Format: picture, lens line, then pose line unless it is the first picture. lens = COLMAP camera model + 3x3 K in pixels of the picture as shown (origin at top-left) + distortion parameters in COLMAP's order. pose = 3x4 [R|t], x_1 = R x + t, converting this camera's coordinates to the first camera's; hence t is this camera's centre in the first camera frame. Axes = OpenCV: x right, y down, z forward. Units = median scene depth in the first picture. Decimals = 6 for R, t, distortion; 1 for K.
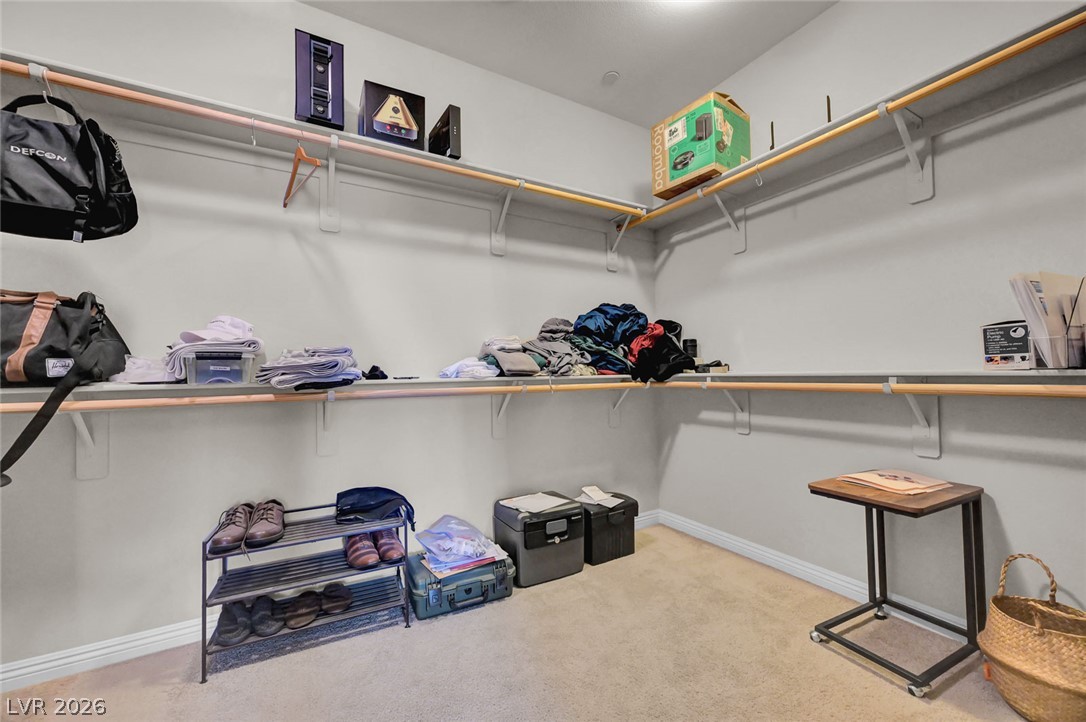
lens RADIAL K [[427.2, 0, 548.2], [0, 427.2, 361.7], [0, 0, 1]] dist [-0.001202, 0.000031]
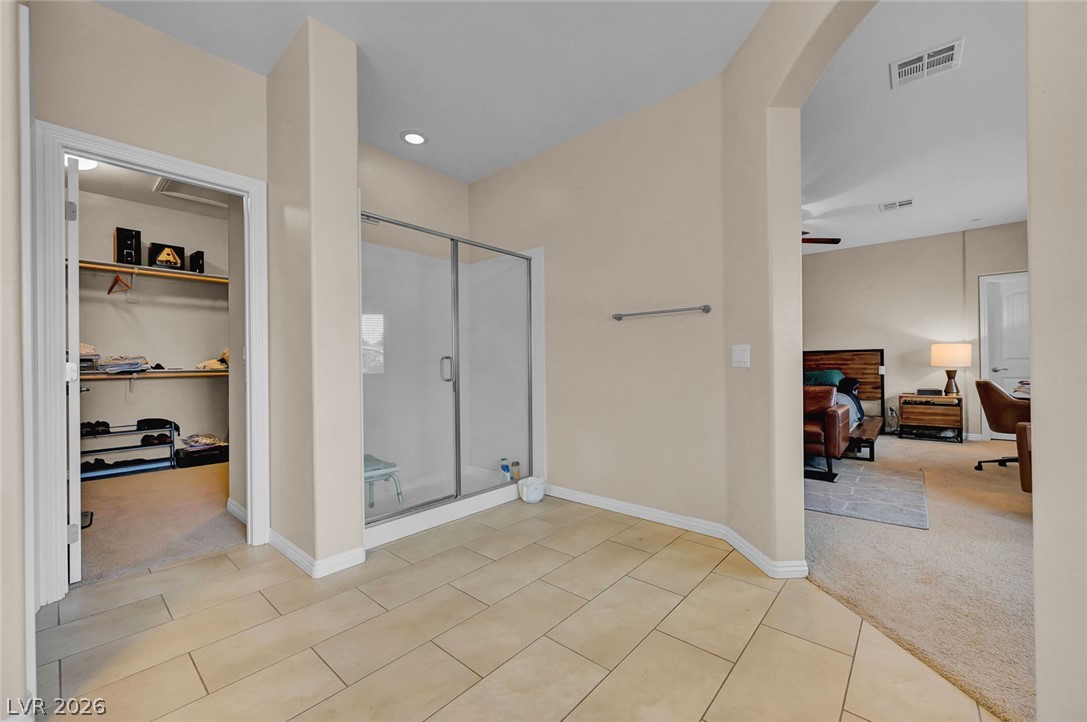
lens RADIAL K [[427.6, 0, 548.7], [0, 427.6, 361.7], [0, 0, 1]] dist [-0.001202, 0.000031]
pose [[0.947098, 0.004100, 0.320917, 0.866974], [-0.008696, 0.999879, 0.012891, -0.049900], [-0.320826, -0.015000, 0.947020, -1.892651]]
